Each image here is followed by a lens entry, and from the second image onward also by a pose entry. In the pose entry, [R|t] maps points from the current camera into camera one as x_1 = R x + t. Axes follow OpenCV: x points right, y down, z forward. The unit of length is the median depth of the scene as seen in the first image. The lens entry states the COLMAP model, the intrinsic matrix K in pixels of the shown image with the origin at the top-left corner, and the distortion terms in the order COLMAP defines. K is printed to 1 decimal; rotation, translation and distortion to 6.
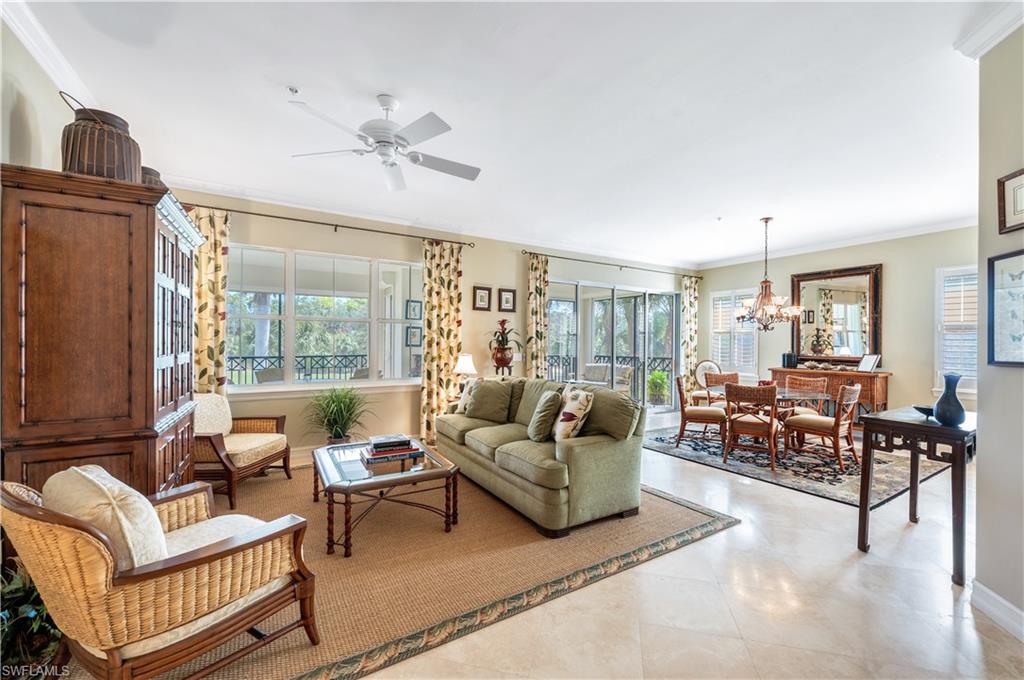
lens RADIAL K [[409.9, 0, 512.4], [0, 409.9, 340.7], [0, 0, 1]] dist [-0.002483, -0.000170]
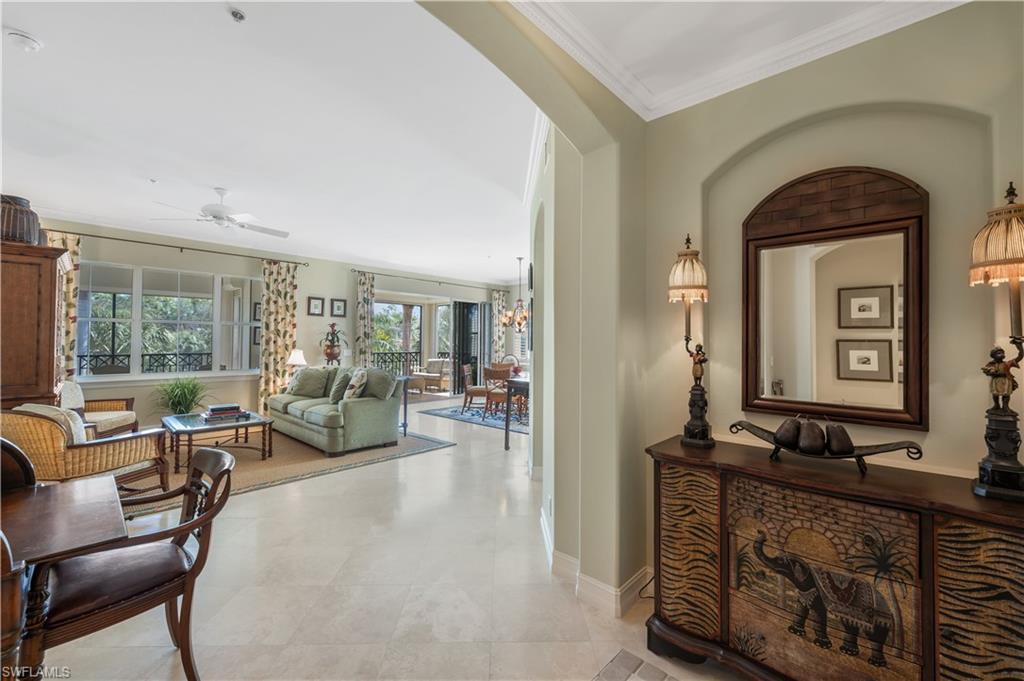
lens RADIAL K [[418.1, 0, 513.2], [0, 418.1, 332.5], [0, 0, 1]] dist [-0.001011, -0.000210]
pose [[0.962939, 0.004964, 0.269675, 0.179408], [-0.000328, 0.999851, -0.017234, 0.000164], [-0.269720, 0.016507, 0.962797, -0.443231]]
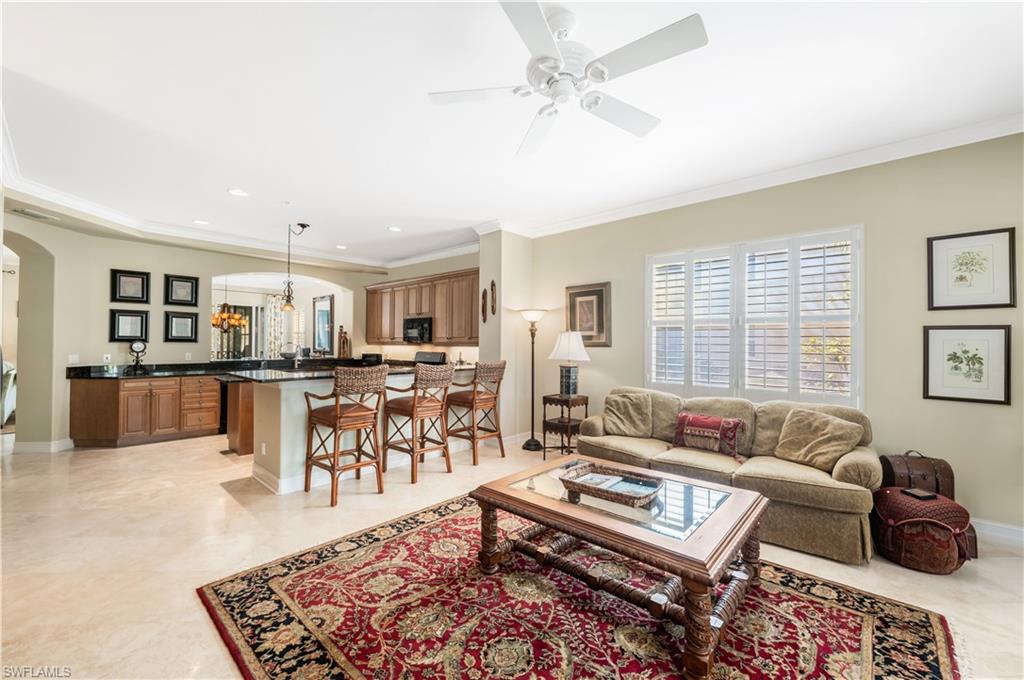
lens RADIAL K [[409.5, 0, 513.2], [0, 409.5, 338.8], [0, 0, 1]] dist [-0.000844, 0.000078]
pose [[0.957008, -0.000948, 0.290058, 1.223777], [0.001184, 0.999999, -0.000638, -0.000539], [-0.290058, 0.000954, 0.957009, -0.920242]]
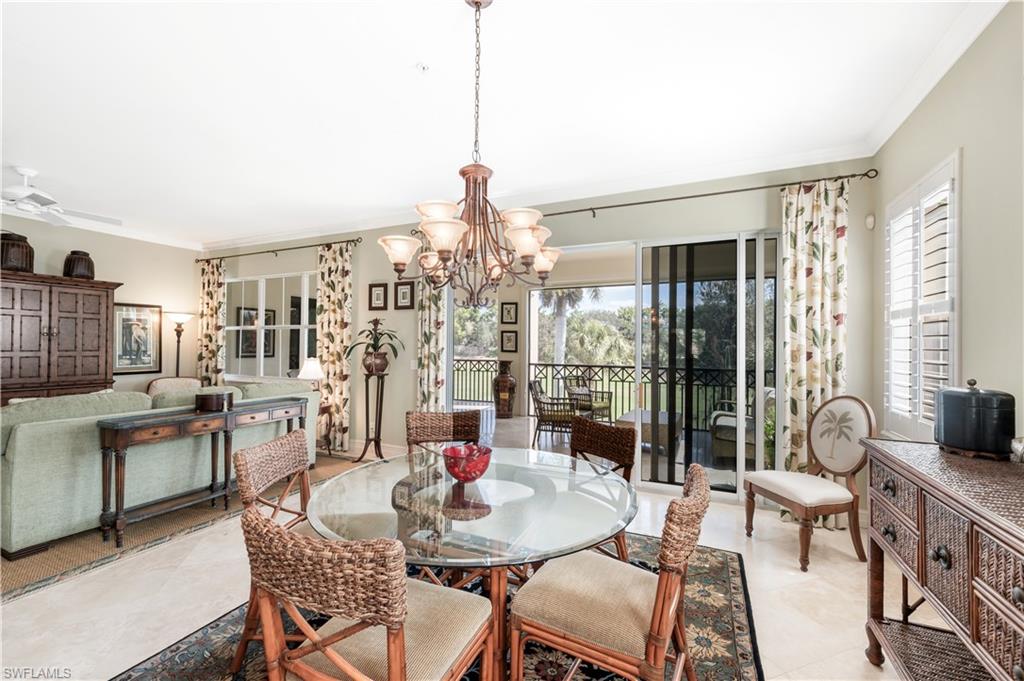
lens RADIAL K [[416.4, 0, 513.5], [0, 416.4, 340.2], [0, 0, 1]] dist [-0.000587, 0.000107]
pose [[0.562447, -0.015600, -0.826686, 0.905274], [-0.001344, 0.999803, -0.019781, 0.009161], [0.826832, 0.012236, 0.562316, 0.802648]]
